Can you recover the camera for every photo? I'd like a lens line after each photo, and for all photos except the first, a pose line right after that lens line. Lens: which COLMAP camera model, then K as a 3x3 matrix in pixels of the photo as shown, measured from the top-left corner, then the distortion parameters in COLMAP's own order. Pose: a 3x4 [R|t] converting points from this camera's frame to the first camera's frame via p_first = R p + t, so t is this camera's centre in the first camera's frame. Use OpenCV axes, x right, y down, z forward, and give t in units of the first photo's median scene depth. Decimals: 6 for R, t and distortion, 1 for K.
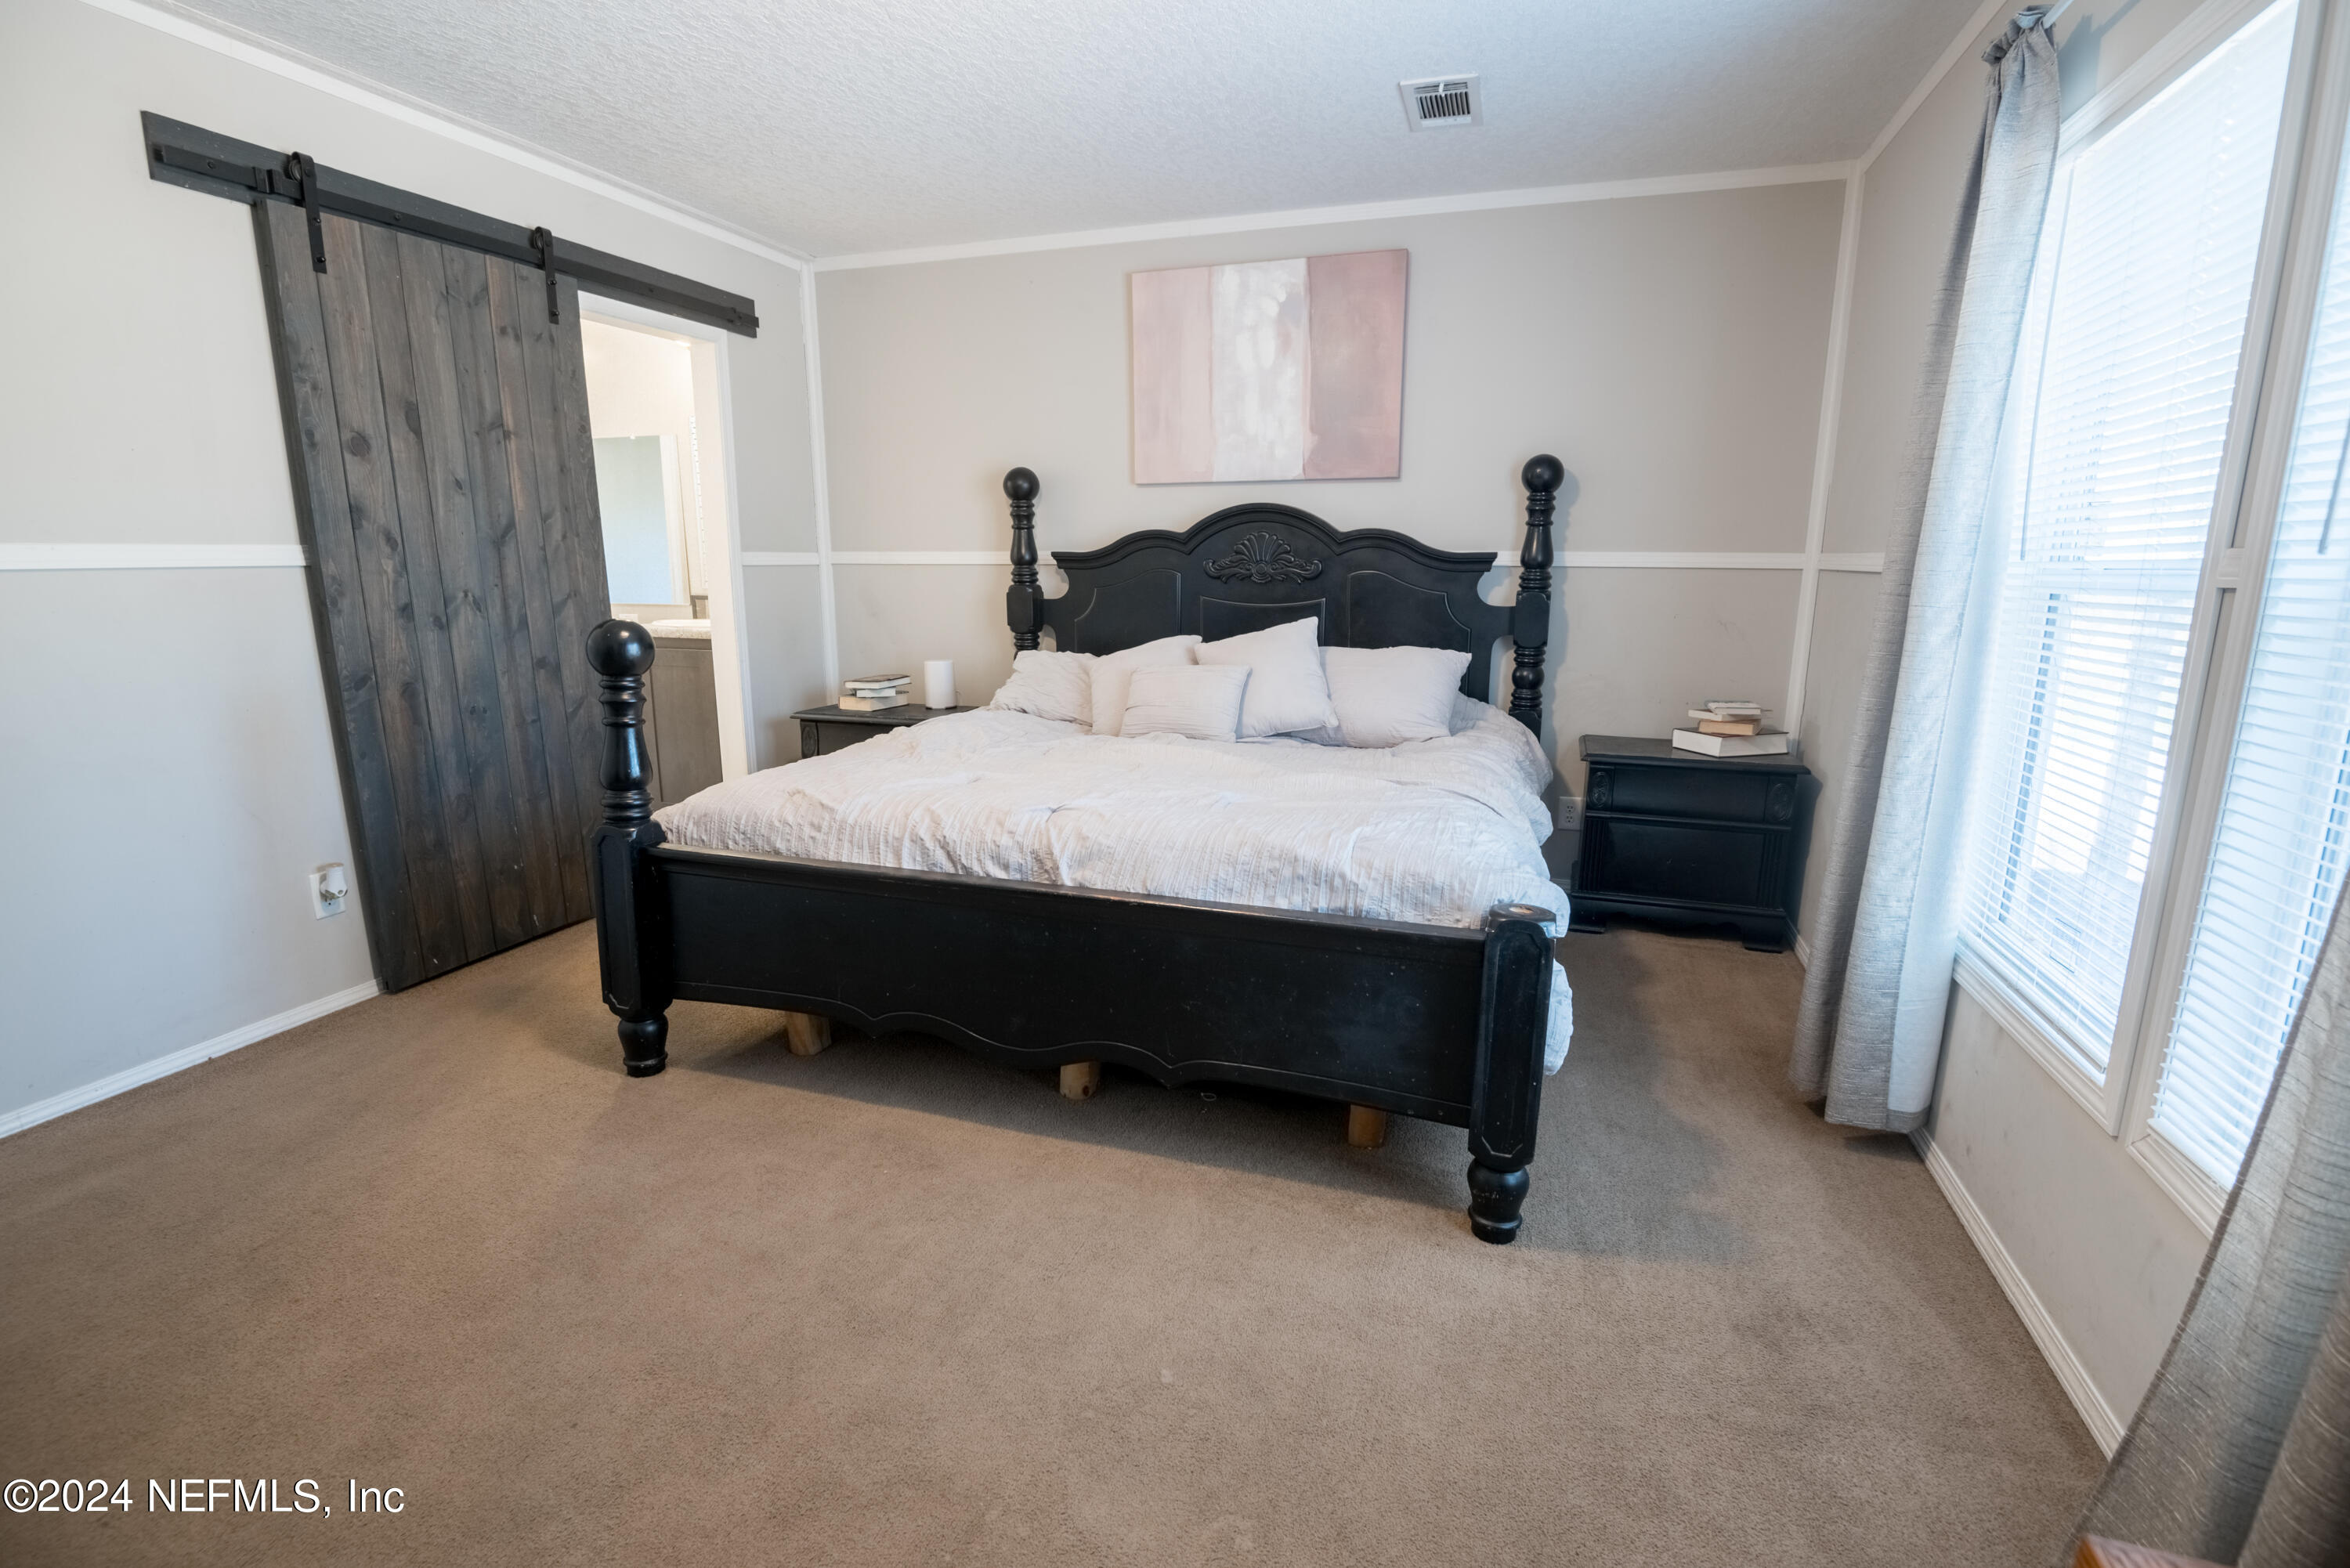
lens RADIAL K [[1092.0, 0, 1175.4], [0, 1092.0, 786.3], [0, 0, 1]] dist [-0.000357, -0.016808]
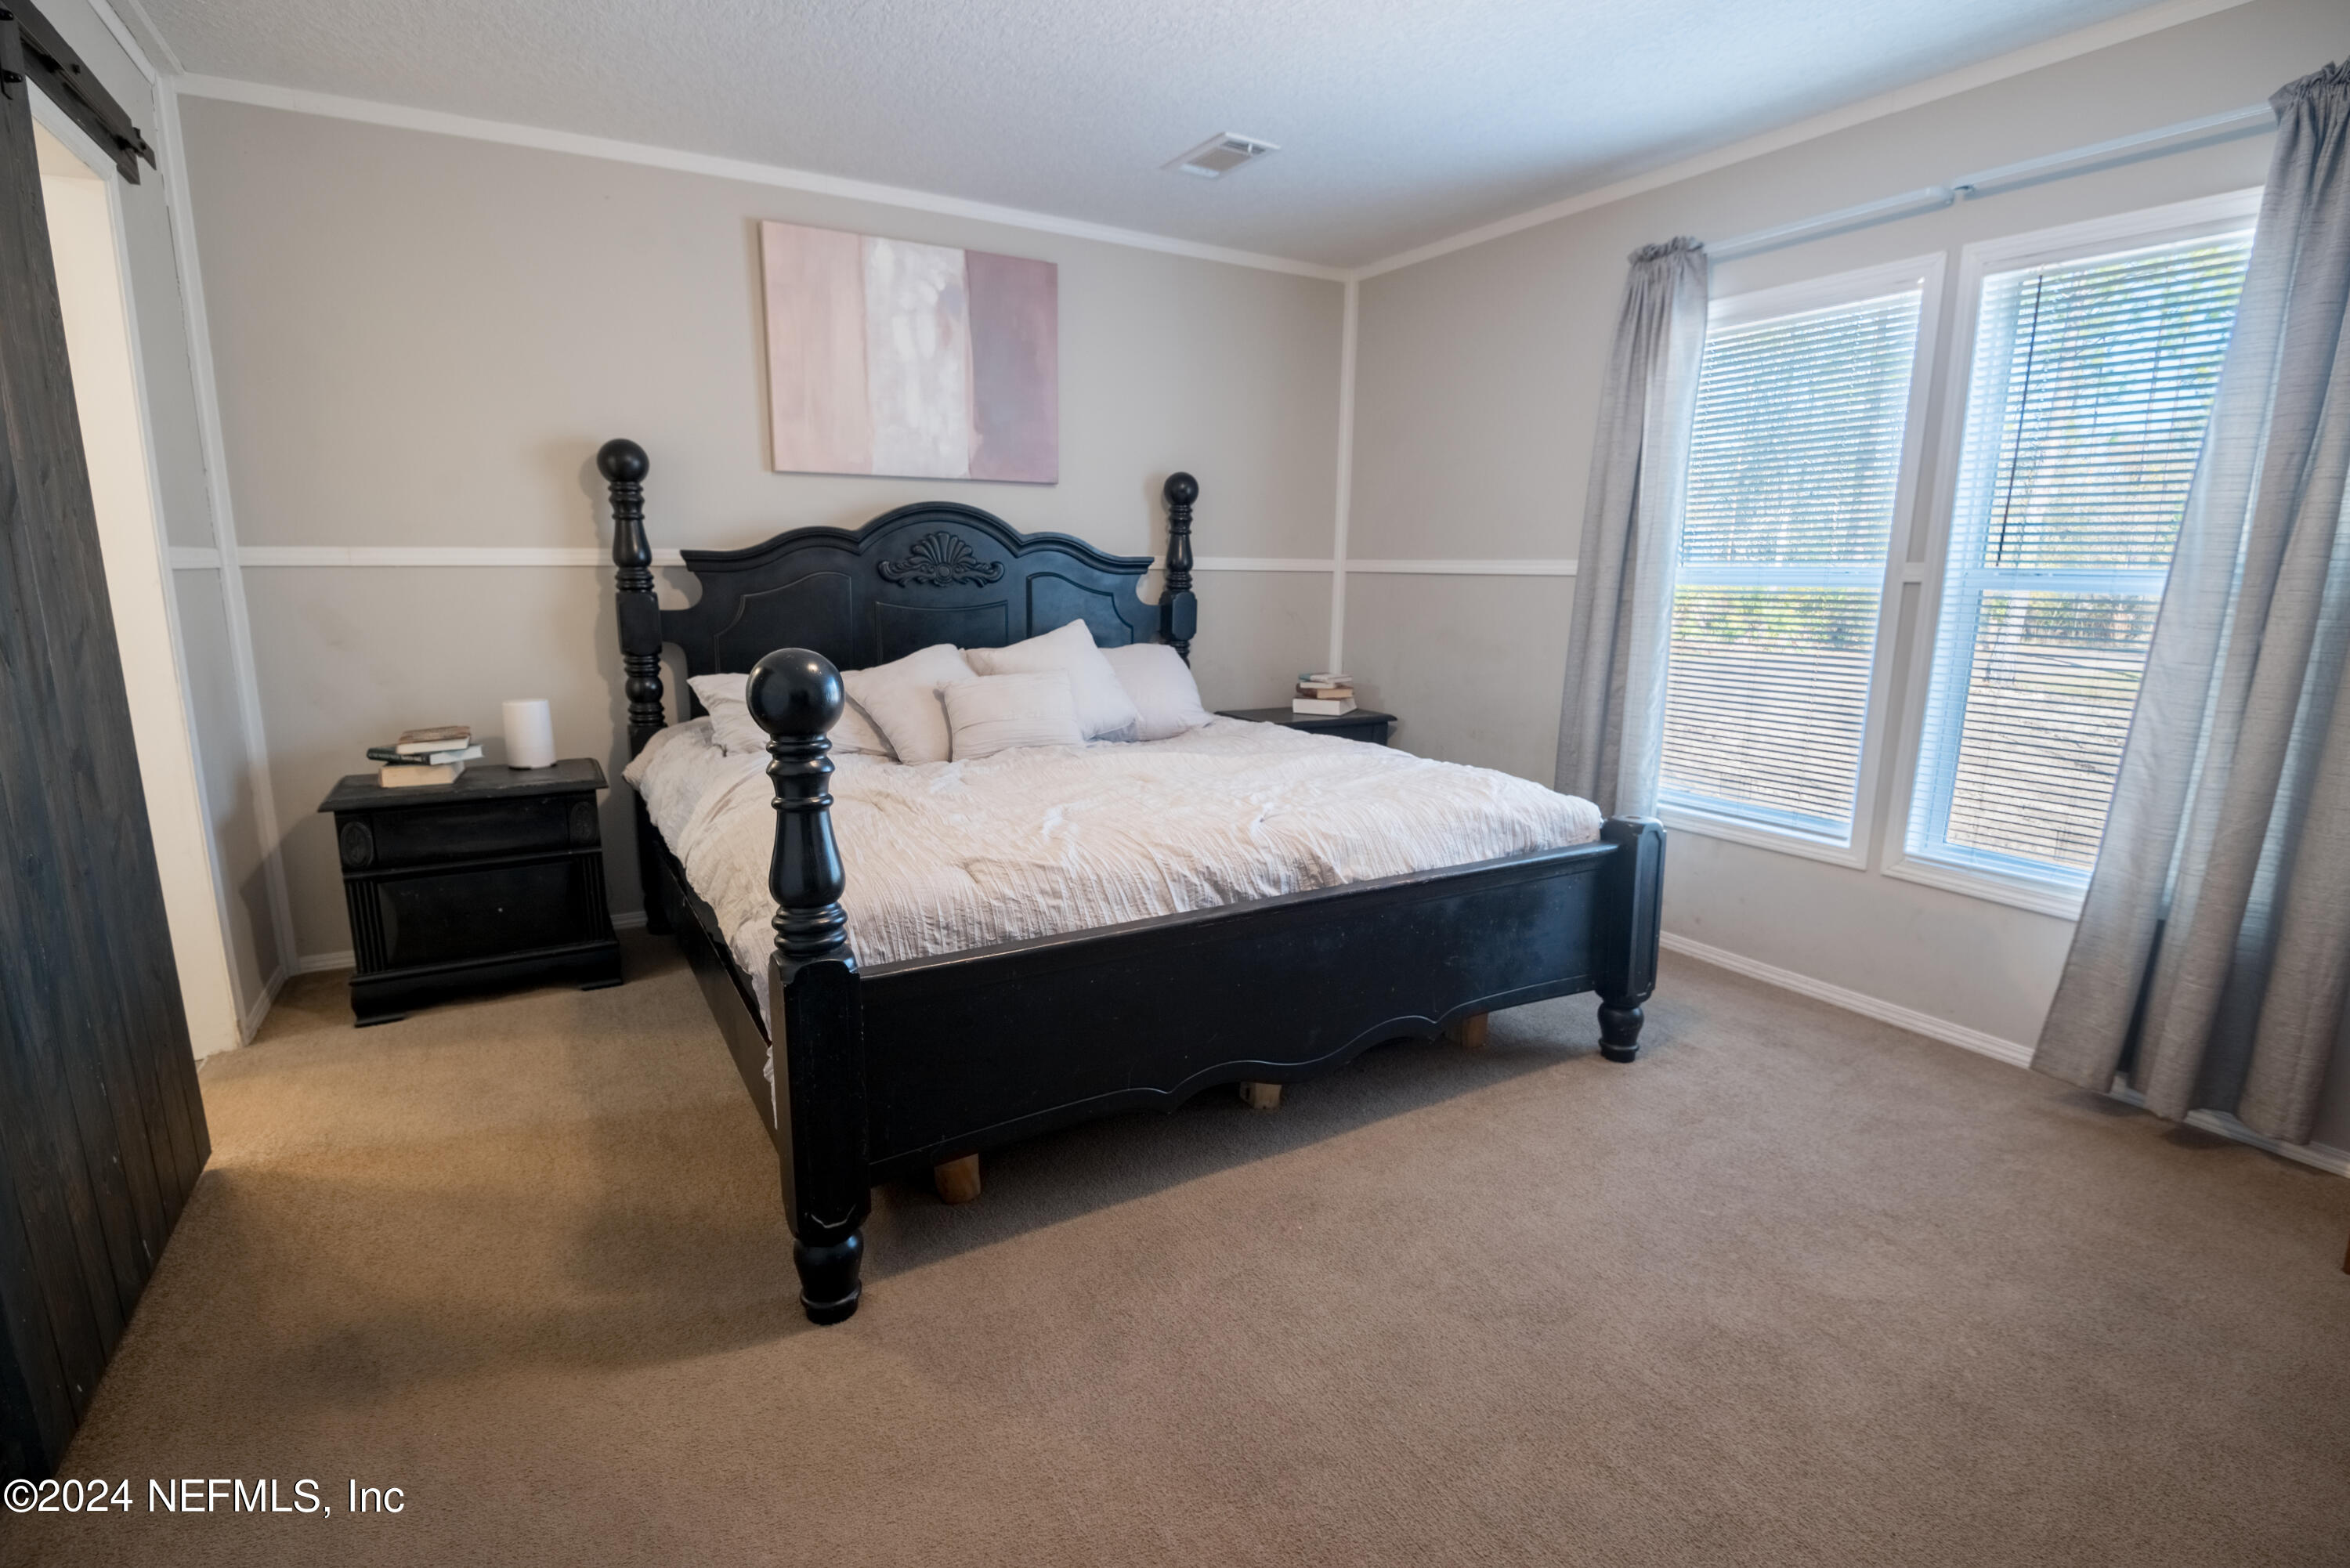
lens RADIAL K [[1092.0, 0, 1175.4], [0, 1092.0, 786.3], [0, 0, 1]] dist [-0.000357, -0.016808]
pose [[0.656515, -0.146508, 0.739948, -0.530764], [0.145997, 0.987087, 0.065905, -0.050521], [-0.740049, 0.064762, 0.669428, 0.239817]]
